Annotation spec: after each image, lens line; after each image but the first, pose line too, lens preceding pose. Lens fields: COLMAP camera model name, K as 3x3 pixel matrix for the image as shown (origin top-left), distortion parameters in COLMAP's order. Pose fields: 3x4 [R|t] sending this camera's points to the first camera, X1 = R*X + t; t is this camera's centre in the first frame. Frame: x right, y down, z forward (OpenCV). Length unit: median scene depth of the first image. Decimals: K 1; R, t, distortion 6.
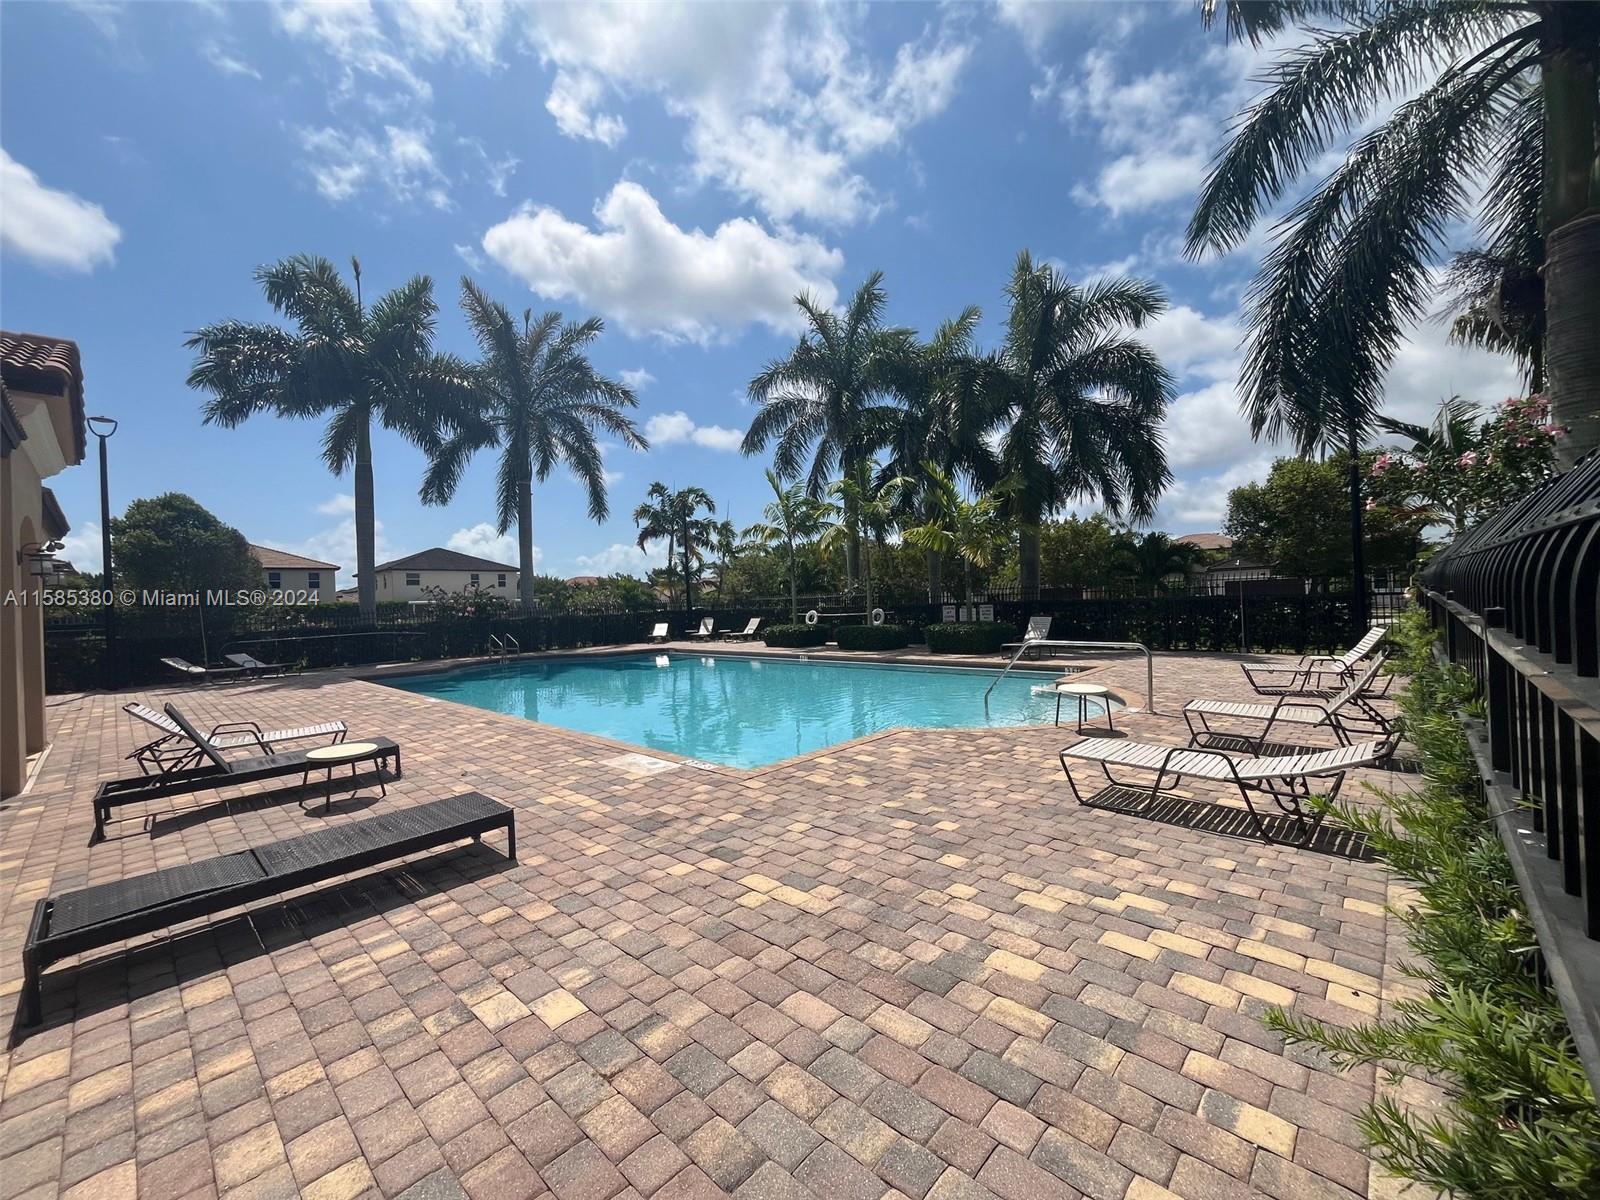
lens RADIAL K [[649.4, 0, 800.0], [0, 649.4, 600.0], [0, 0, 1]] dist [-0.002262, 0.000374]
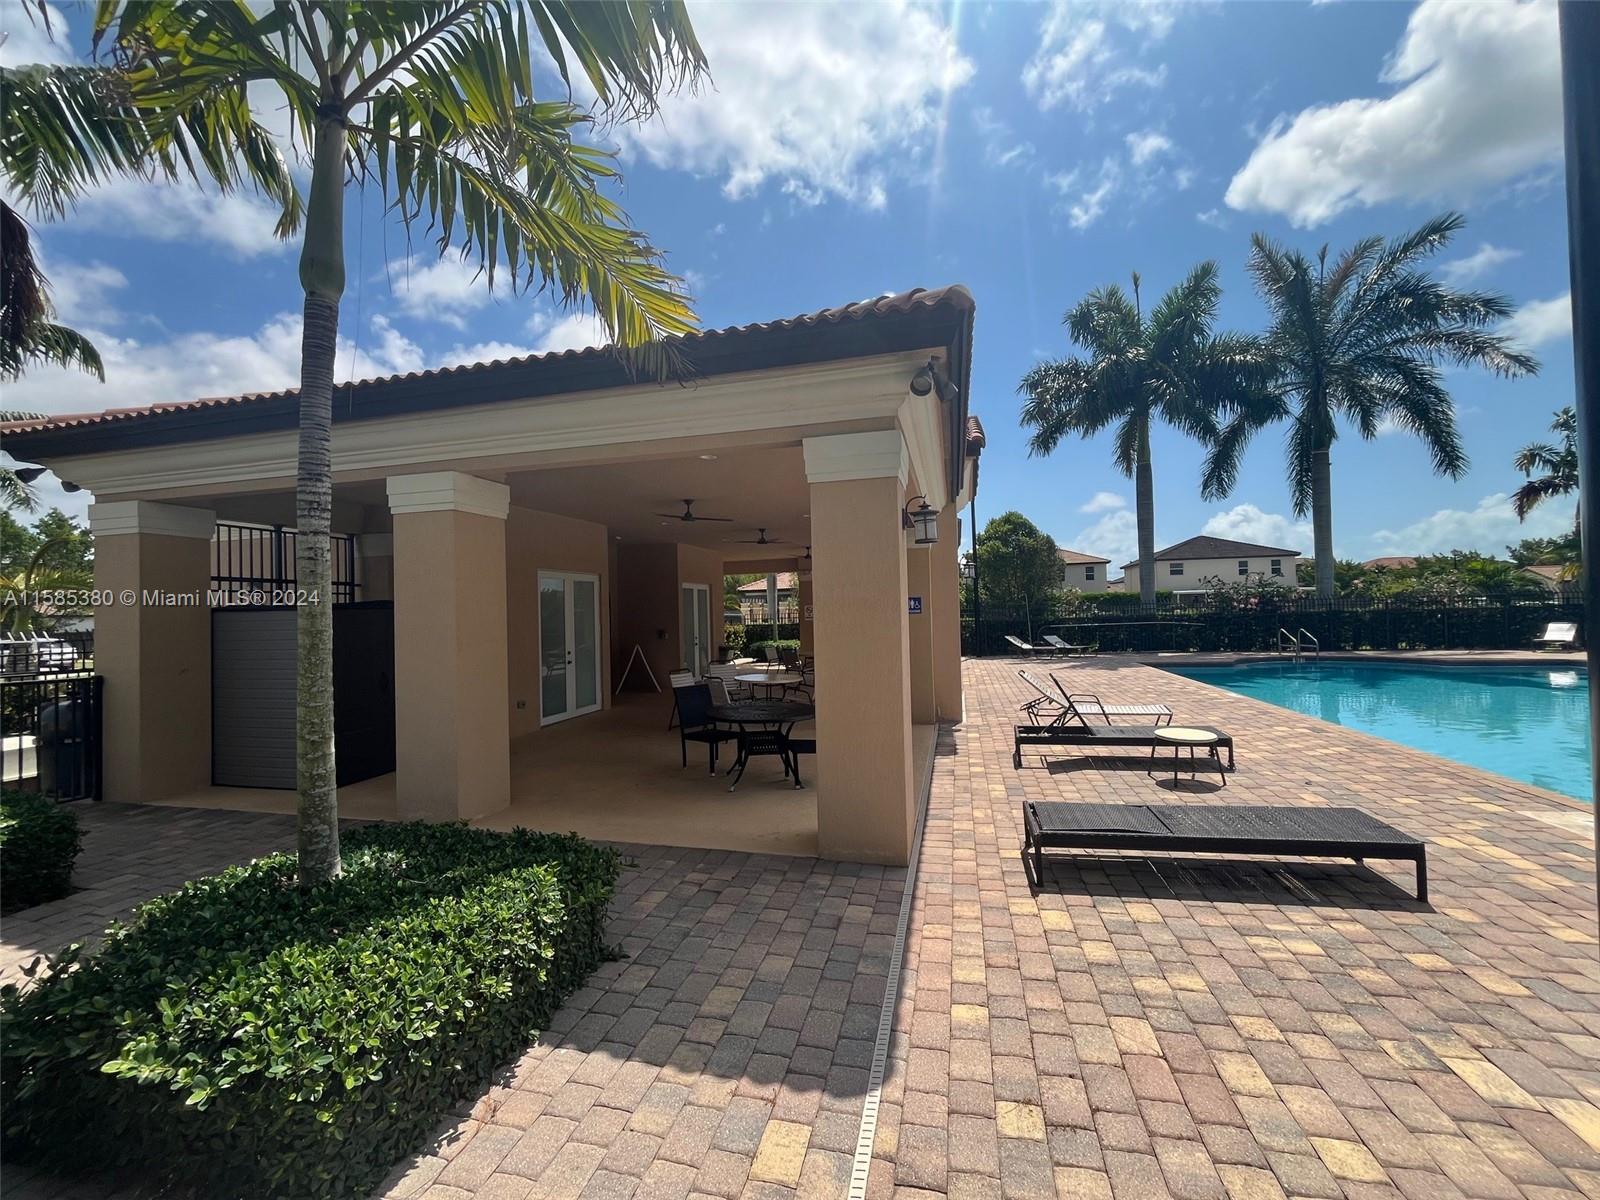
lens RADIAL K [[649.4, 0, 800.0], [0, 649.4, 600.0], [0, 0, 1]] dist [-0.002262, 0.000374]
pose [[0.485863, 0.005604, -0.874017, -0.066783], [0.008436, 0.999903, 0.011101, -0.009697], [0.873994, -0.012767, 0.485769, -0.086913]]
